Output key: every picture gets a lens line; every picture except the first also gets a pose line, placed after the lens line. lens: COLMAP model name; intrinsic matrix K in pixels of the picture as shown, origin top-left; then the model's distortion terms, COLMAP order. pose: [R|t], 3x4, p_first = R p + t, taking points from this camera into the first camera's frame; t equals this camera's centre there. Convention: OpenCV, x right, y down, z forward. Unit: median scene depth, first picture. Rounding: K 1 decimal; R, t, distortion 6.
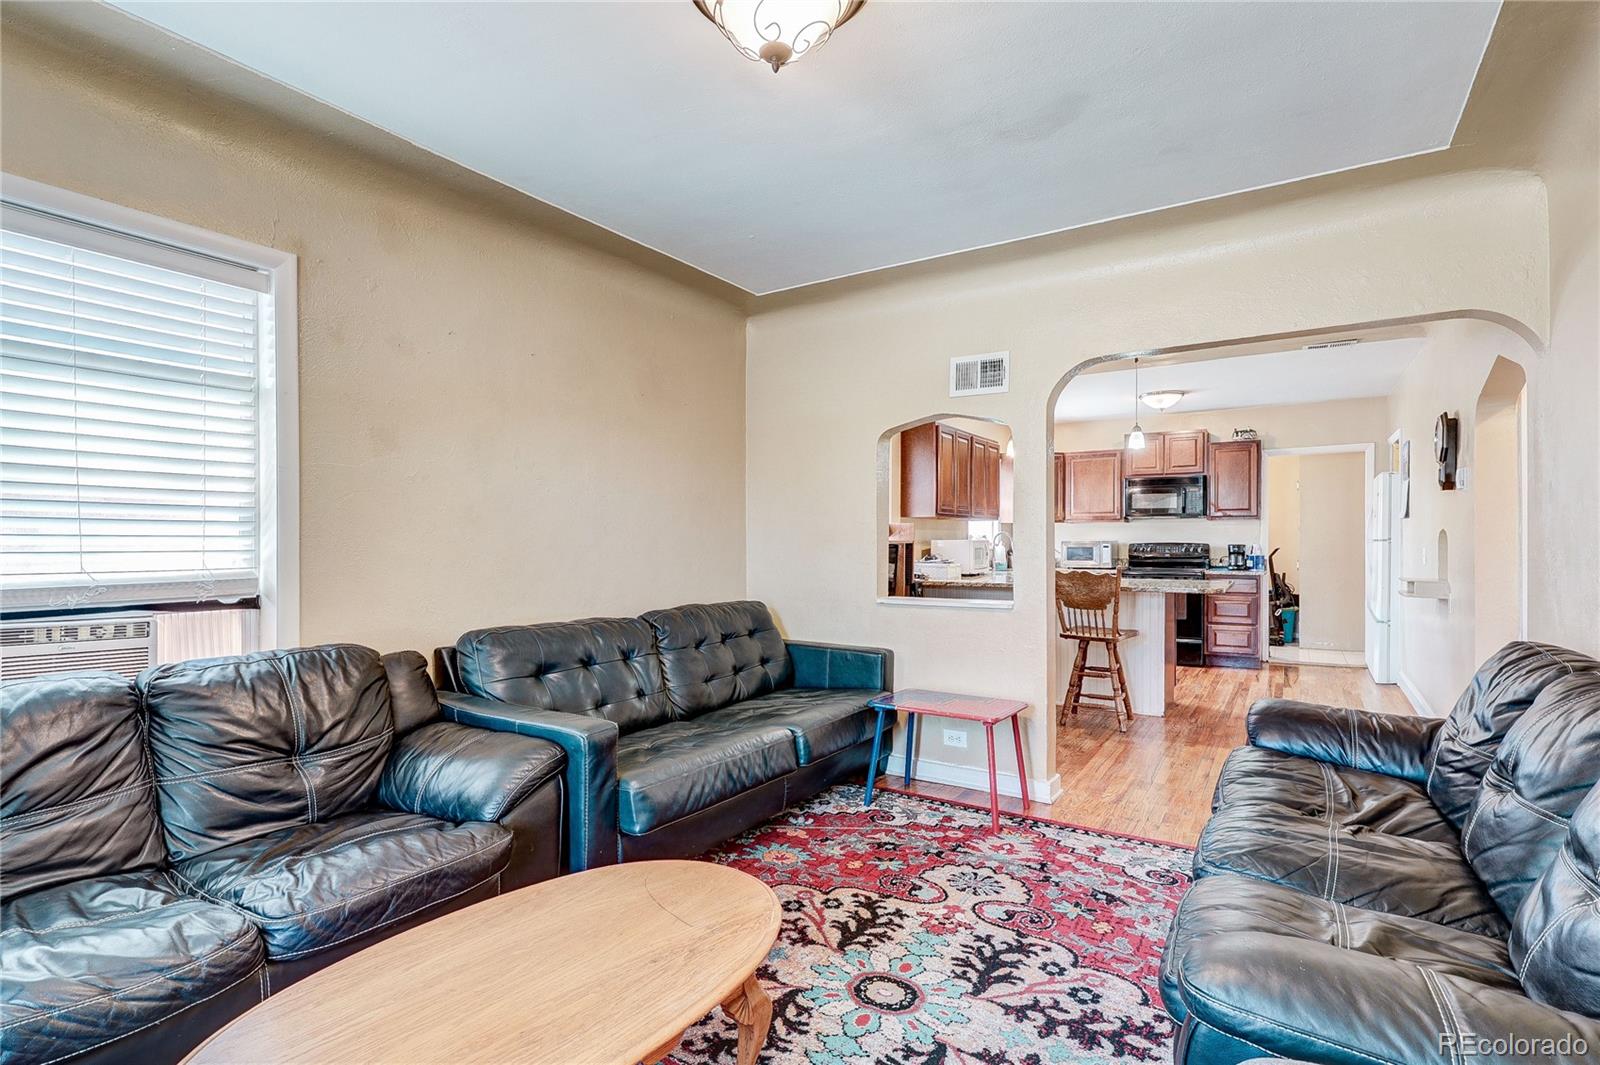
lens RADIAL K [[749.9, 0, 819.8], [0, 749.9, 547.2], [0, 0, 1]] dist [-0.002599, 0.000761]
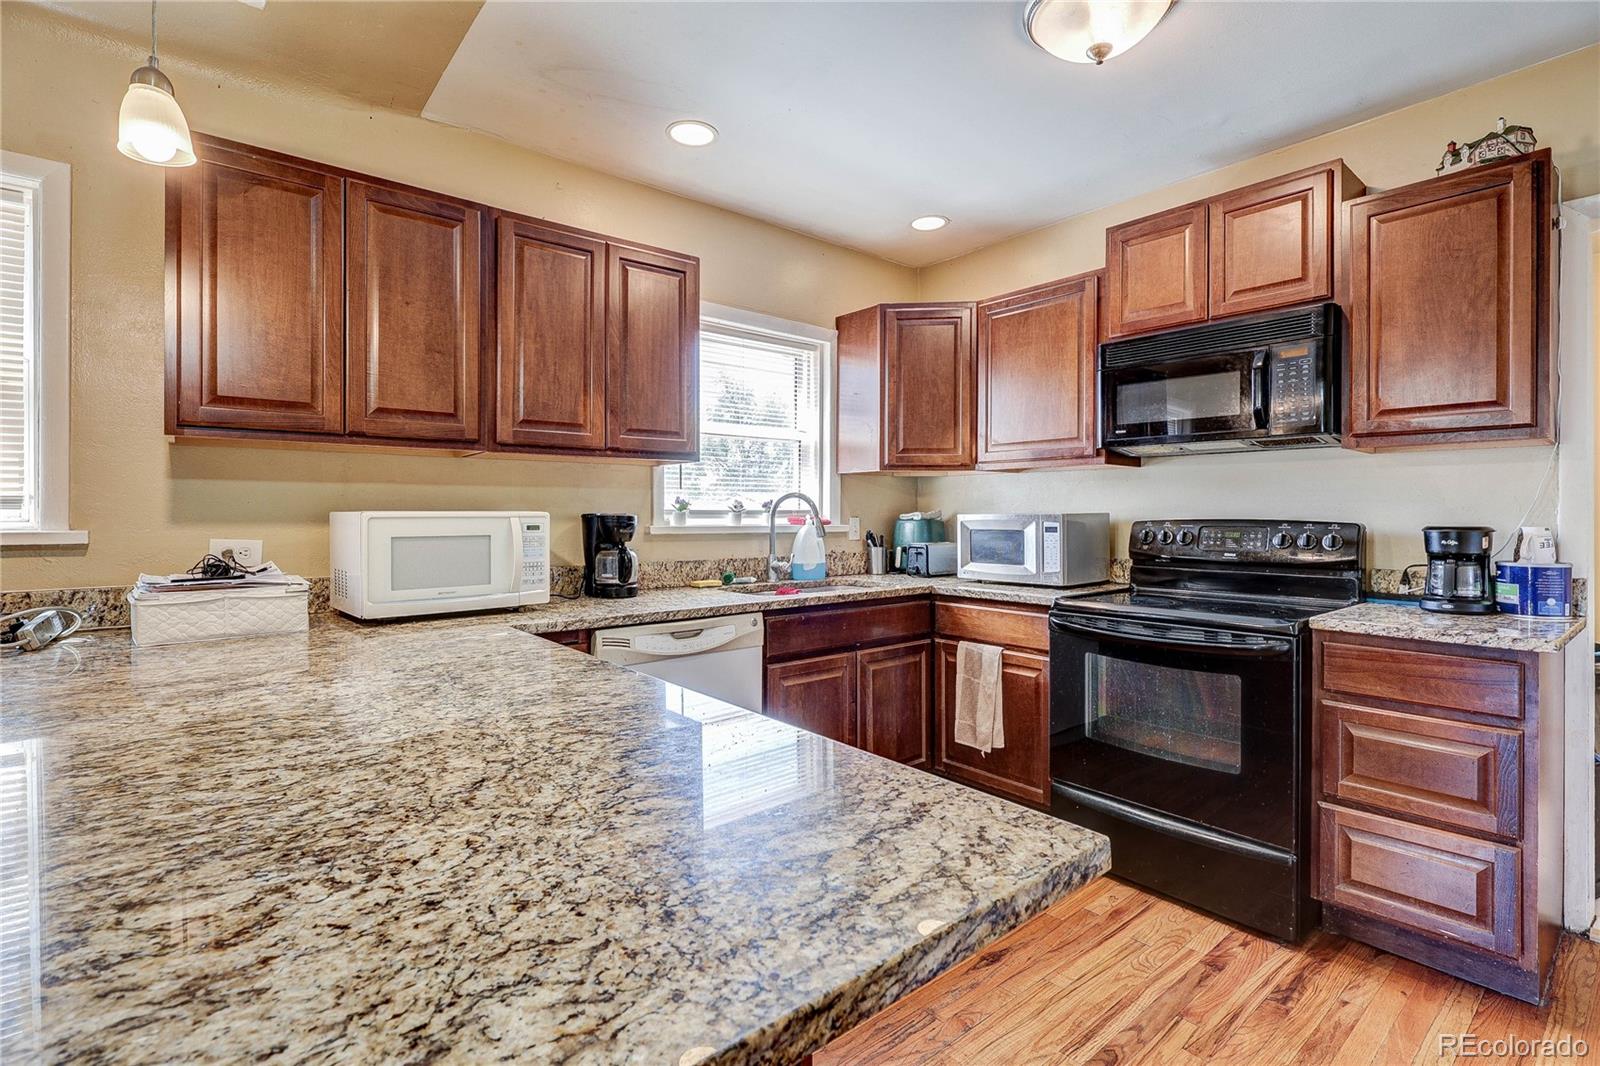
lens RADIAL K [[749.9, 0, 801.8], [0, 749.9, 514.9], [0, 0, 1]] dist [-0.002599, 0.000761]
pose [[0.952754, 0.002316, -0.303735, 0.395154], [-0.003550, 0.999988, -0.003511, -0.006452], [0.303723, 0.004424, 0.952750, 0.630786]]
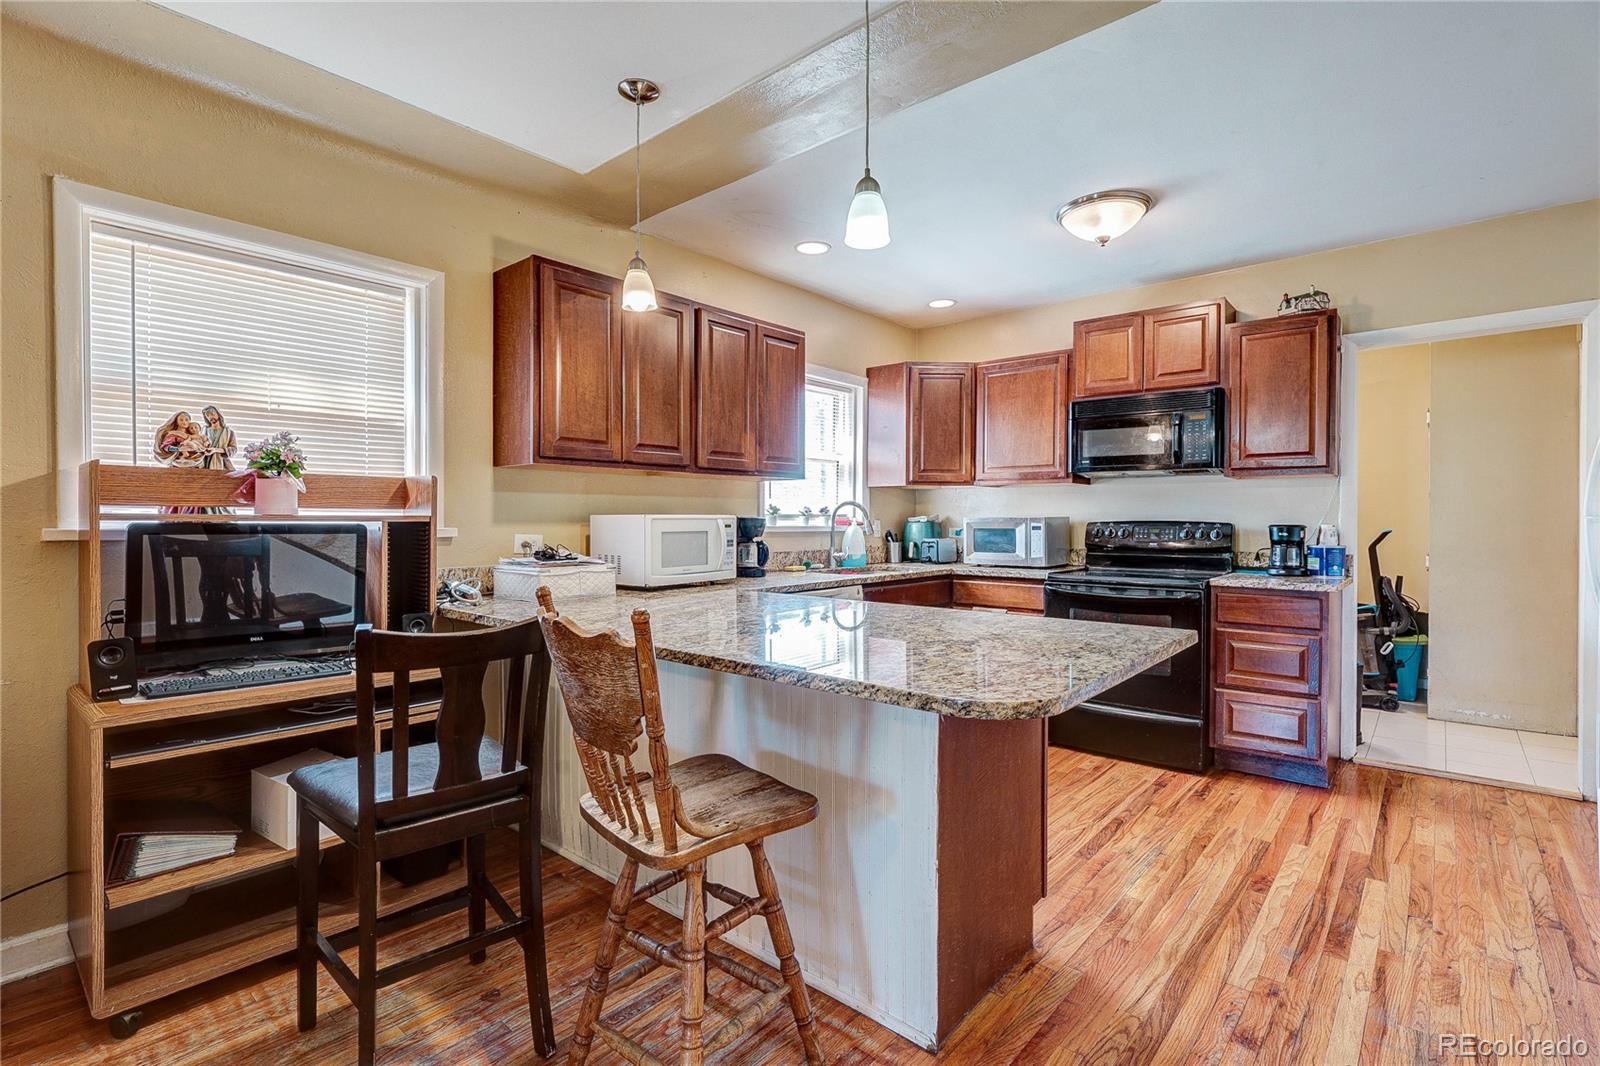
lens RADIAL K [[749.9, 0, 807.4], [0, 749.9, 527.2], [0, 0, 1]] dist [-0.002599, 0.000761]
pose [[0.990445, 0.004053, -0.137851, 0.305526], [-0.003221, 0.999975, 0.006256, -0.004187], [0.137873, -0.005752, 0.990433, 0.455604]]
